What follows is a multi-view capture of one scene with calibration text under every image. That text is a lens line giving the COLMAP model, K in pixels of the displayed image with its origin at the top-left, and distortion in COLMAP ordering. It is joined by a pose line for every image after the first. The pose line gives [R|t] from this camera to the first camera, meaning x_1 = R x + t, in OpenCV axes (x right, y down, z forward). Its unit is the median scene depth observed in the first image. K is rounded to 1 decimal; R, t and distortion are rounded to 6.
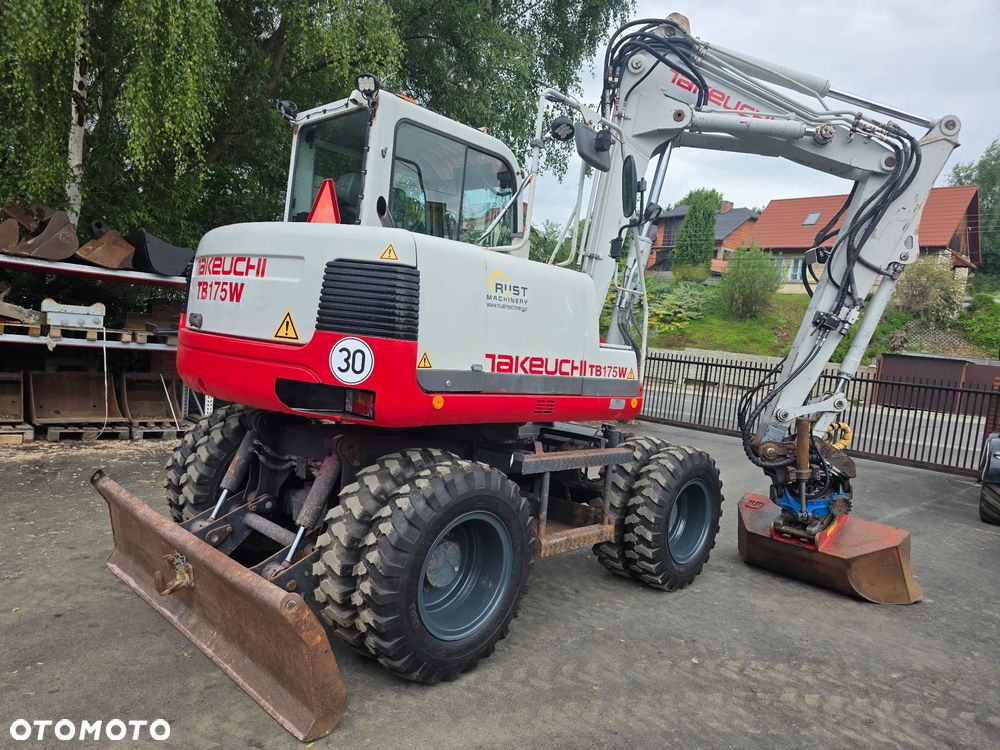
lens RADIAL K [[670.8, 0, 504.4], [0, 670.8, 381.3], [0, 0, 1]] dist [0.053752, -0.040879]
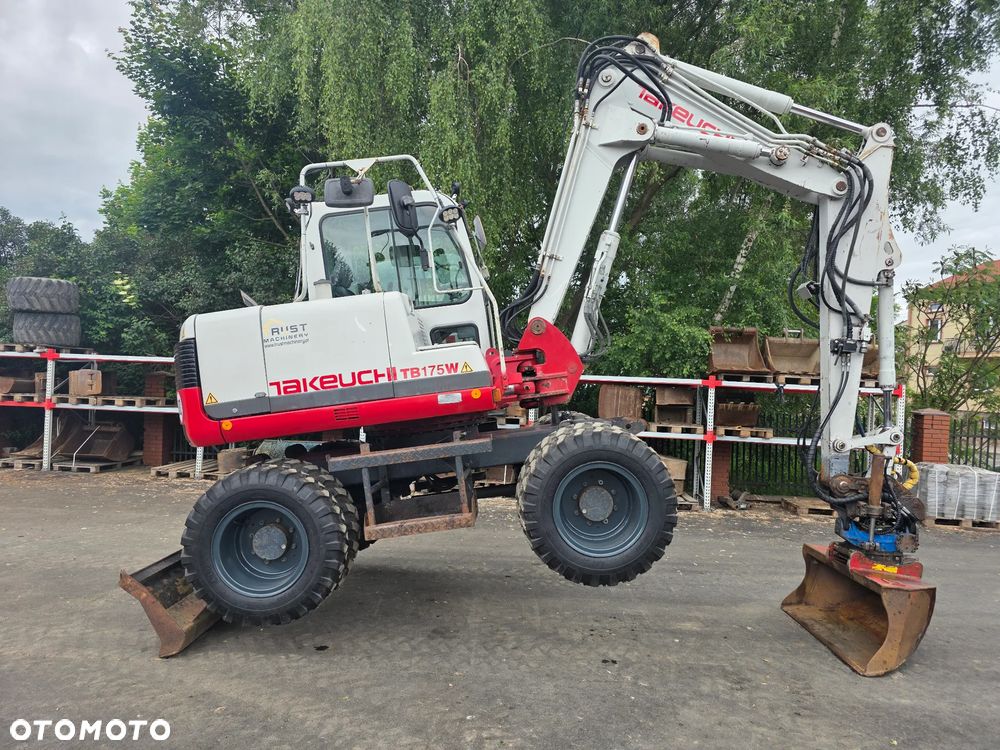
lens RADIAL K [[670.8, 0, 510.2], [0, 670.8, 380.8], [0, 0, 1]] dist [0.053752, -0.040879]
pose [[0.687576, -0.072659, -0.722468, 1.156727], [-0.021252, 0.992541, -0.120046, 0.042715], [0.725801, 0.097895, 0.680903, 0.340417]]
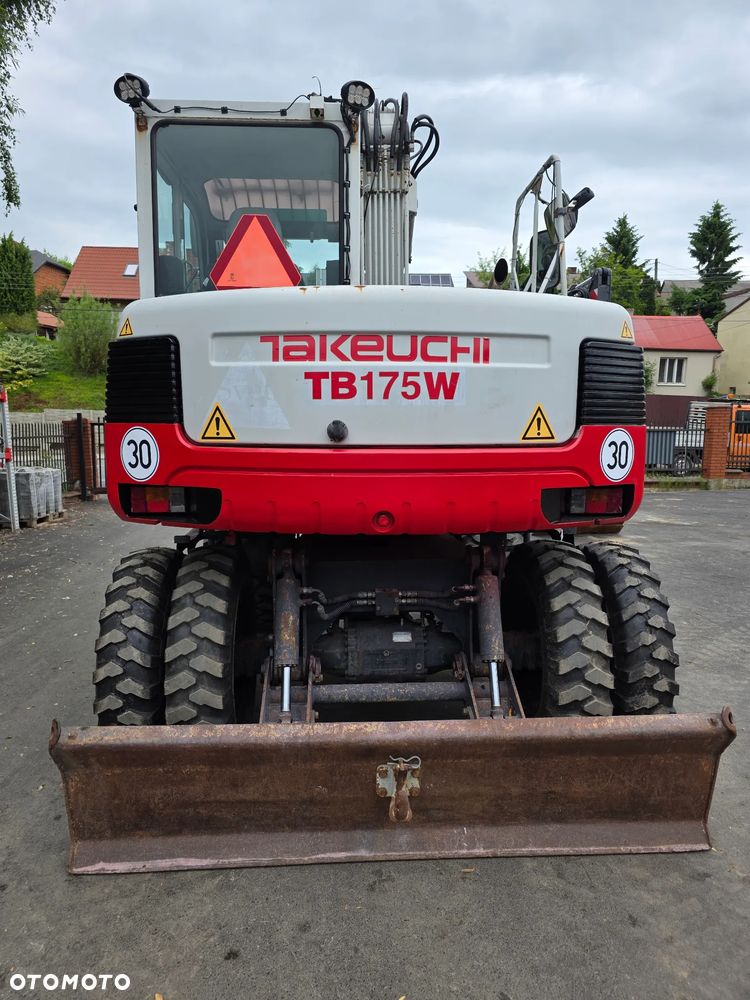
lens RADIAL K [[670.8, 0, 378.2], [0, 670.8, 501.8], [0, 0, 1]] dist [0.053752, -0.040879]
pose [[0.684843, -0.182444, 0.705481, -0.936490], [0.111509, 0.982986, 0.145963, -0.116847], [-0.720108, -0.021294, 0.693535, 0.522250]]
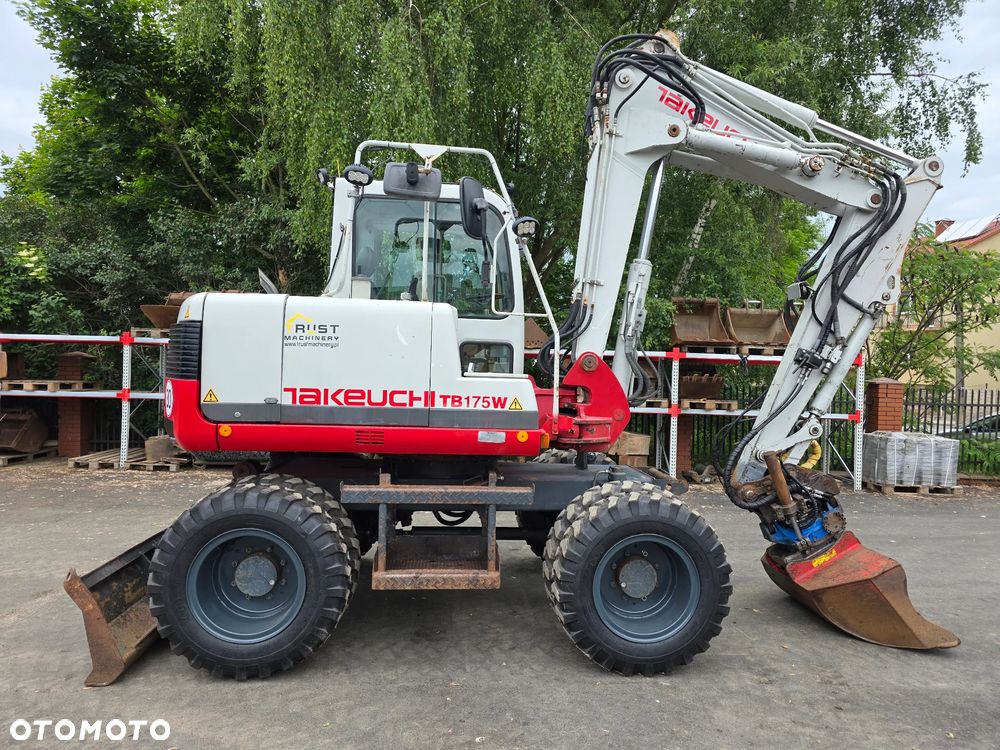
lens RADIAL K [[670.8, 0, 510.1], [0, 670.8, 372.8], [0, 0, 1]] dist [0.053752, -0.040879]
pose [[0.750874, -0.072989, -0.656400, 0.961998], [0.005215, 0.994499, -0.104619, 0.051747], [0.660425, 0.075133, 0.747124, 0.388985]]
